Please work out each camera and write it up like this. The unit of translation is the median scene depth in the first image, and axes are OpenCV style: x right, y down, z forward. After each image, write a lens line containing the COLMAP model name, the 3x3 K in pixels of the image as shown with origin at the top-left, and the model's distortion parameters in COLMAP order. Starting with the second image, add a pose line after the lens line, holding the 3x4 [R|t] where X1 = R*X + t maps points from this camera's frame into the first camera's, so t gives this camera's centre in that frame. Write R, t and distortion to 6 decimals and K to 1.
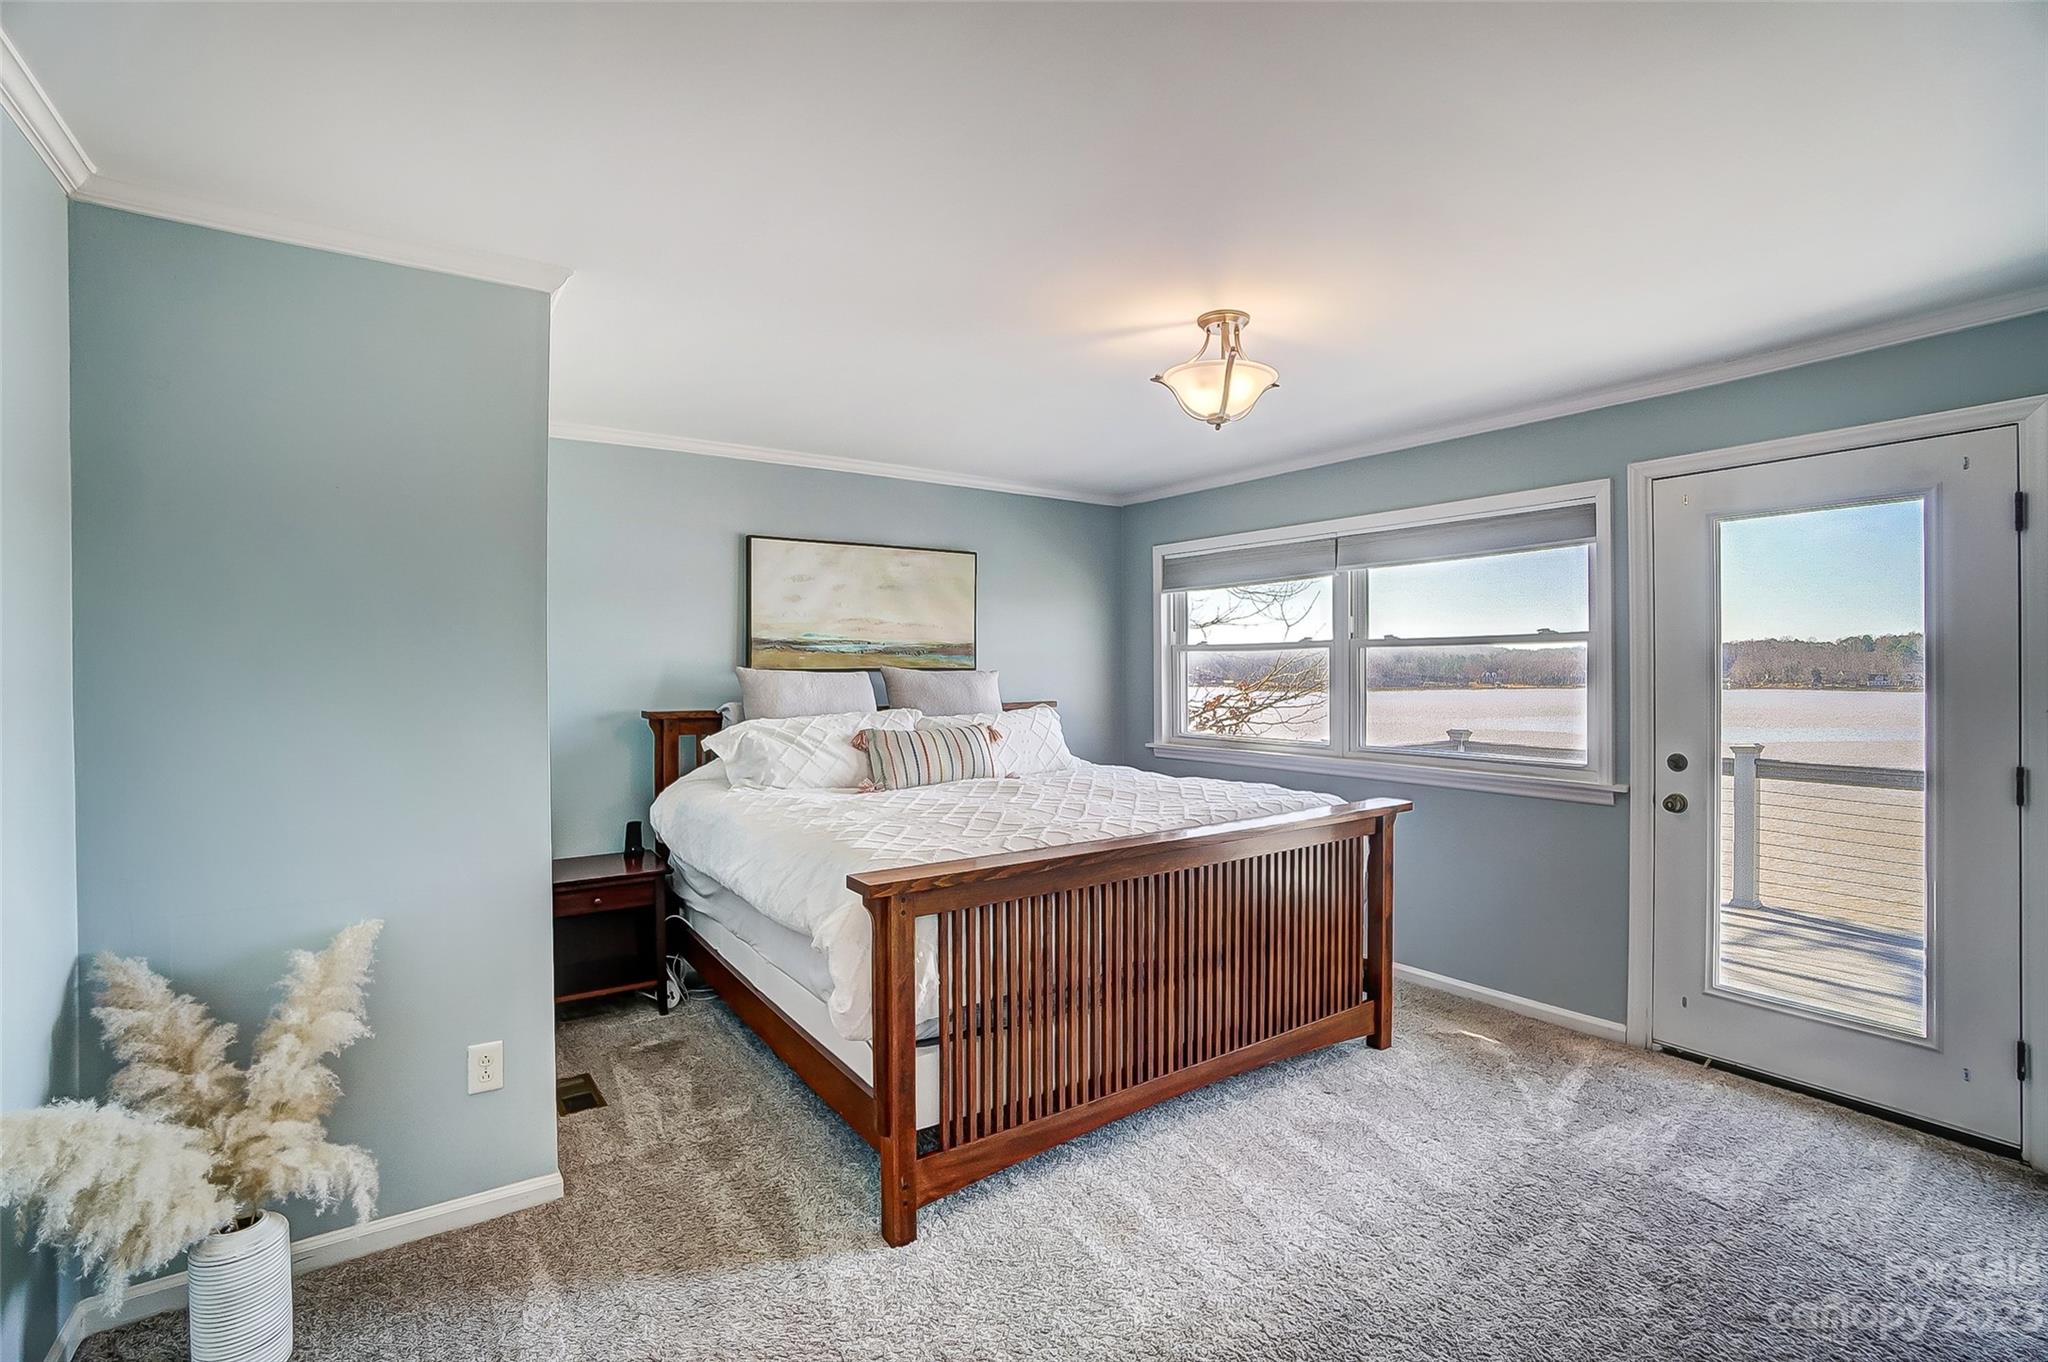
lens RADIAL K [[907.0, 0, 1025.0], [0, 907.0, 670.9], [0, 0, 1]] dist [-0.058912, 0.015251]
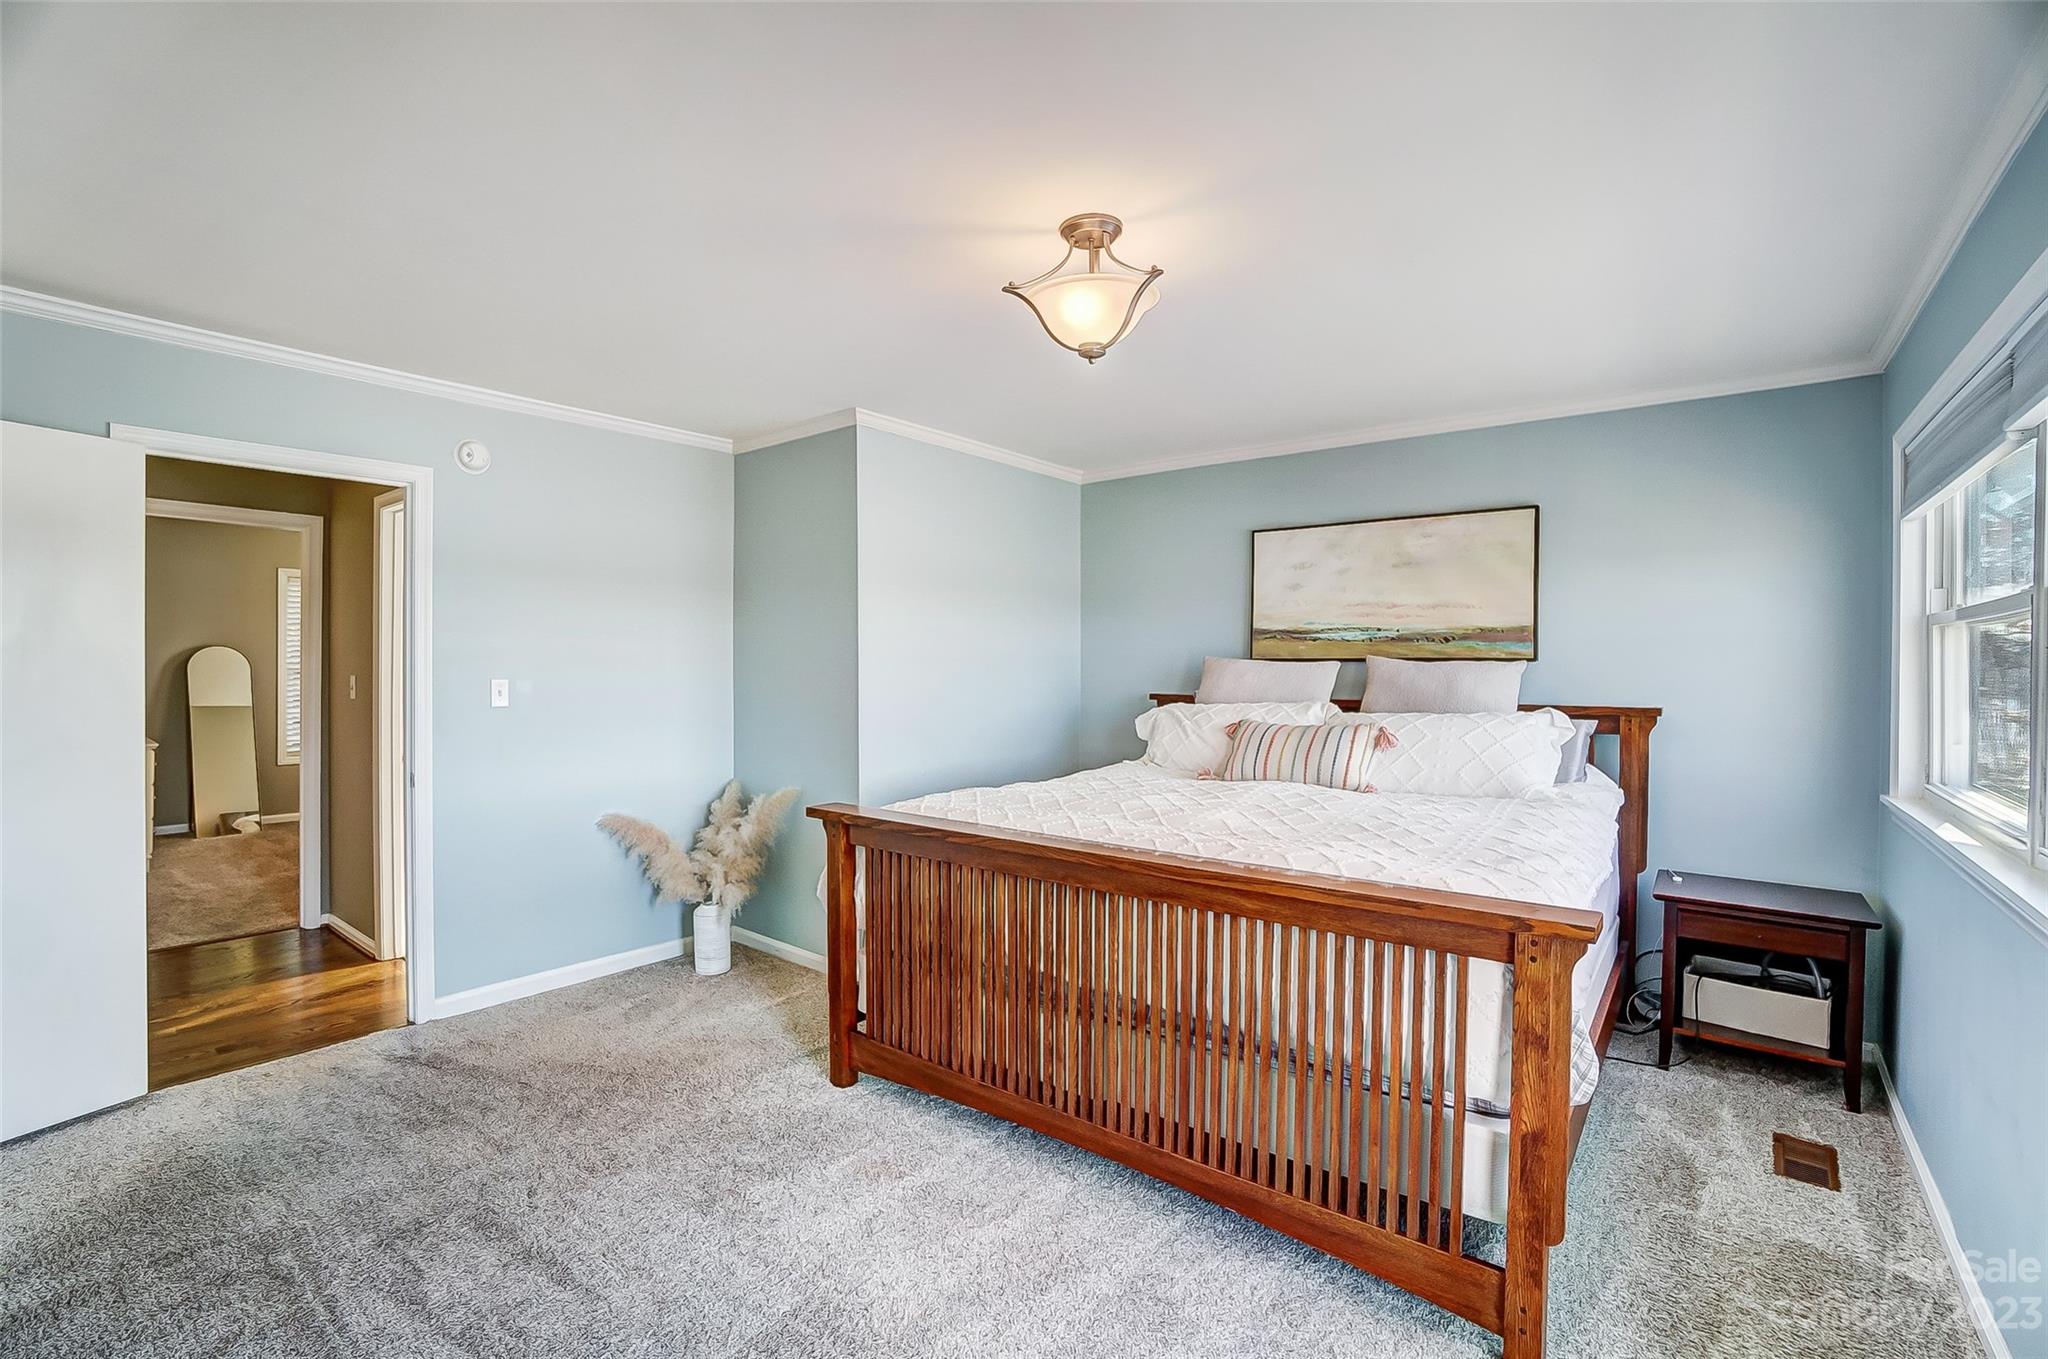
lens RADIAL K [[907.0, 0, 1025.0], [0, 907.0, 669.4], [0, 0, 1]] dist [-0.058912, 0.015251]
pose [[0.296004, 0.009554, -0.955139, 0.596798], [-0.007395, 0.999943, 0.007711, 0.004349], [0.955158, 0.004781, 0.296057, 0.424367]]
